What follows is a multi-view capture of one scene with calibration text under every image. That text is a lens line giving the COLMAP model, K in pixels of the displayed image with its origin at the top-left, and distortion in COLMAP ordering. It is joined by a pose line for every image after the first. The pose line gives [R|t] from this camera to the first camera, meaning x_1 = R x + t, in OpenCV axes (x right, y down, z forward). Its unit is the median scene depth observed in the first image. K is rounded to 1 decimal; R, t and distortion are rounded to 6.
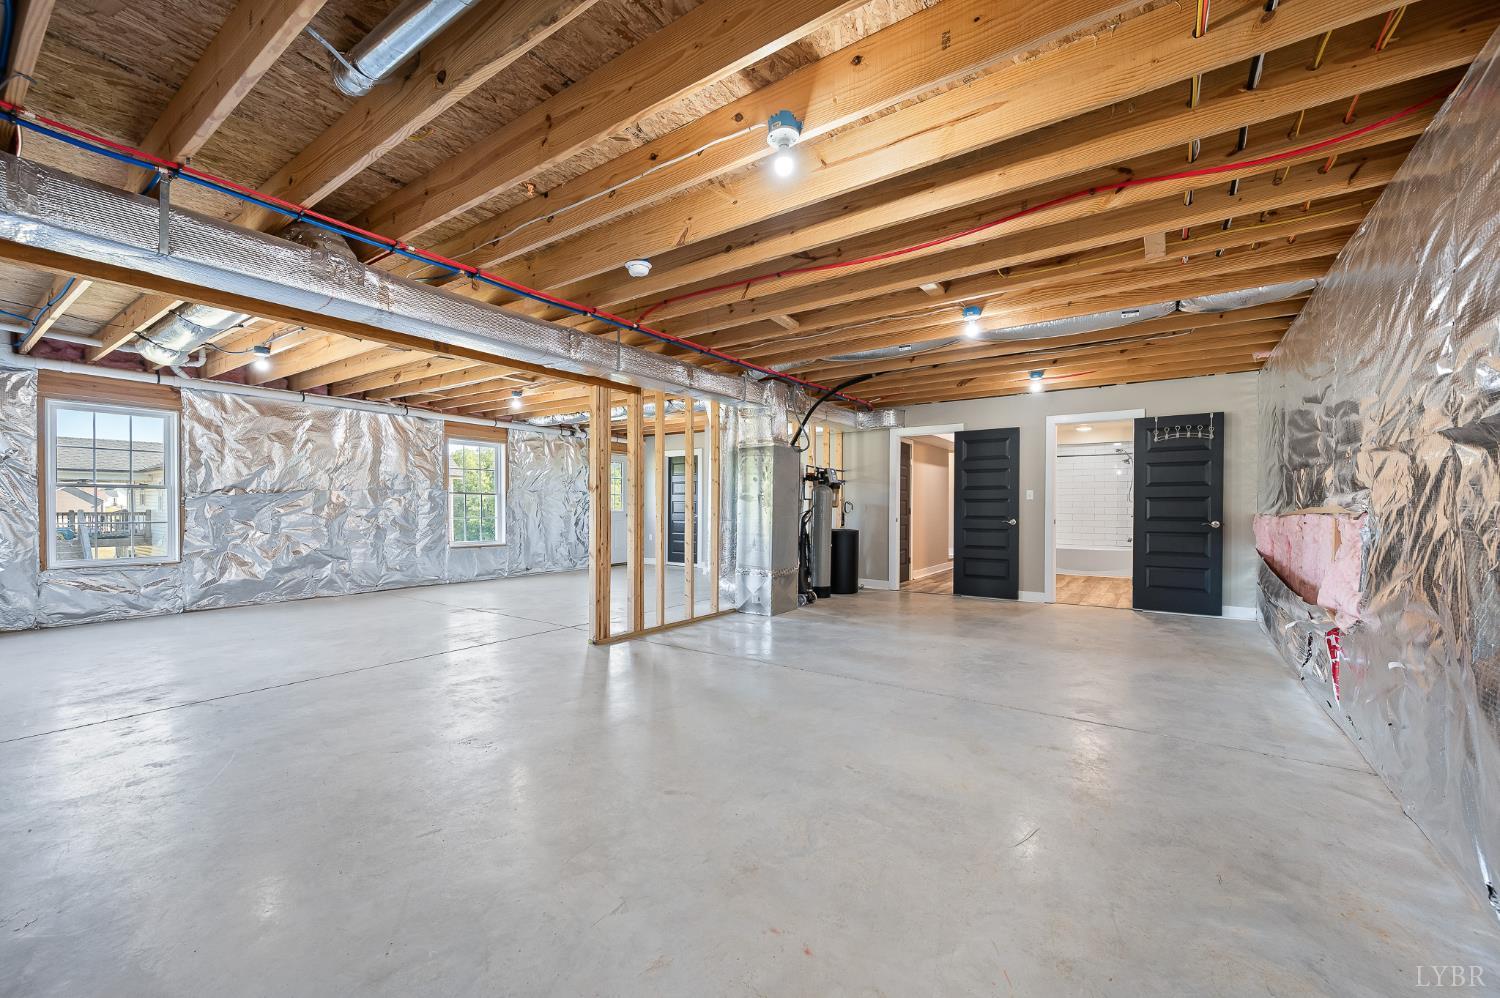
lens RADIAL K [[597.1, 0, 757.3], [0, 597.1, 510.8], [0, 0, 1]] dist [0.001419, 0.000145]
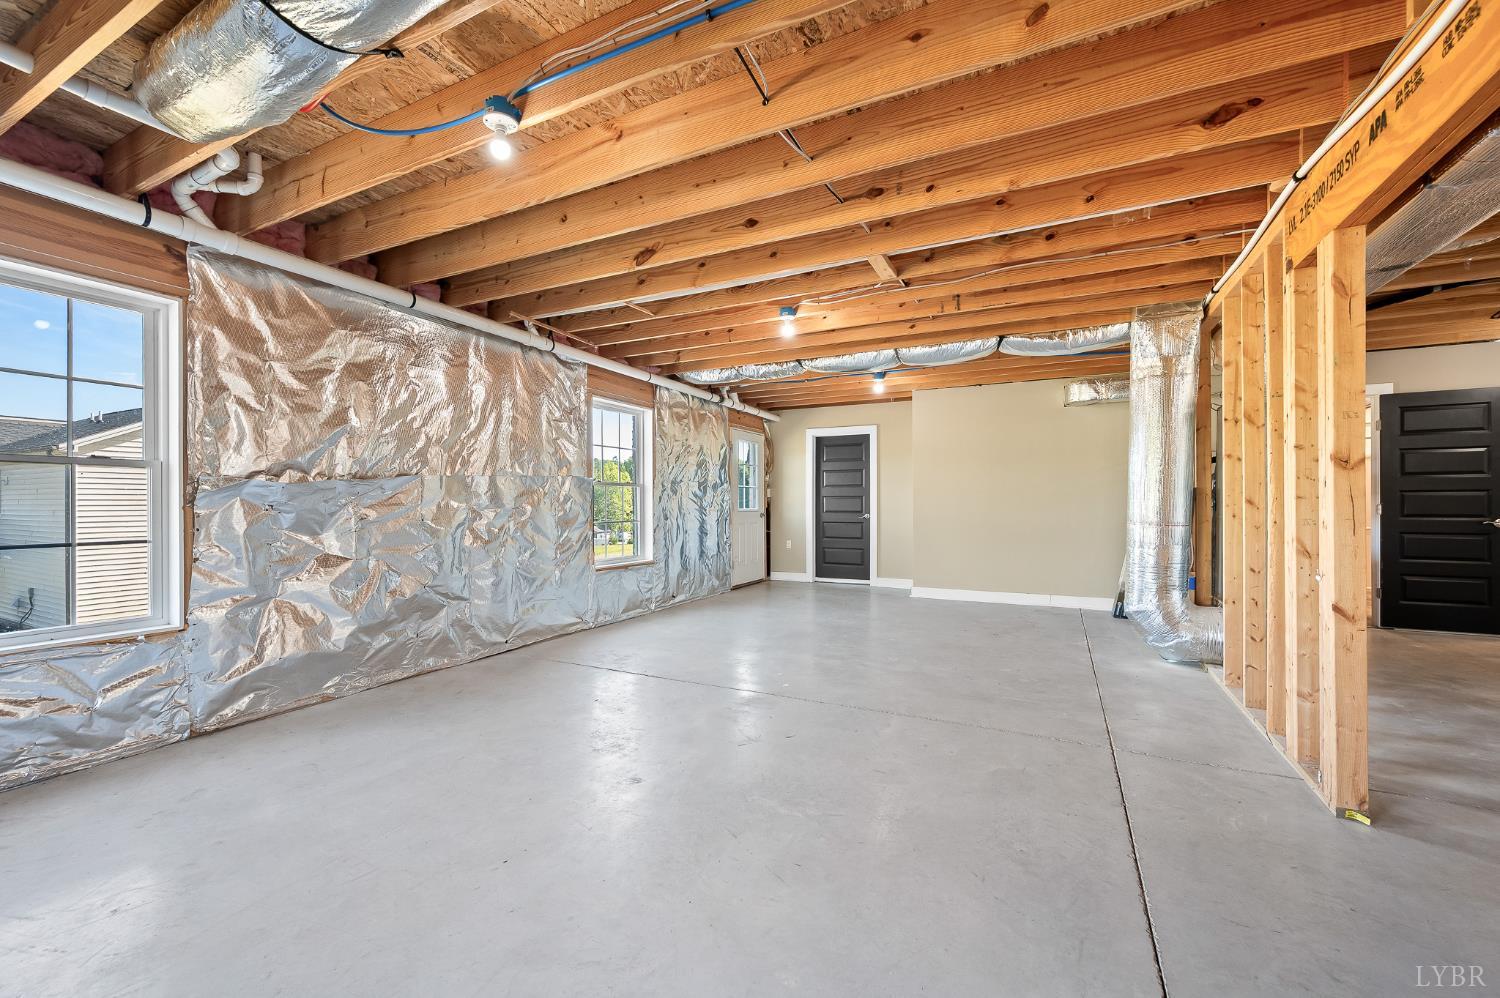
lens RADIAL K [[597.1, 0, 745.1], [0, 597.1, 504.0], [0, 0, 1]] dist [0.001419, 0.000145]
pose [[0.989876, -0.005130, 0.141842, -0.583248], [0.005701, 0.999977, -0.003623, -0.005327], [-0.141820, 0.004395, 0.989883, 0.469439]]
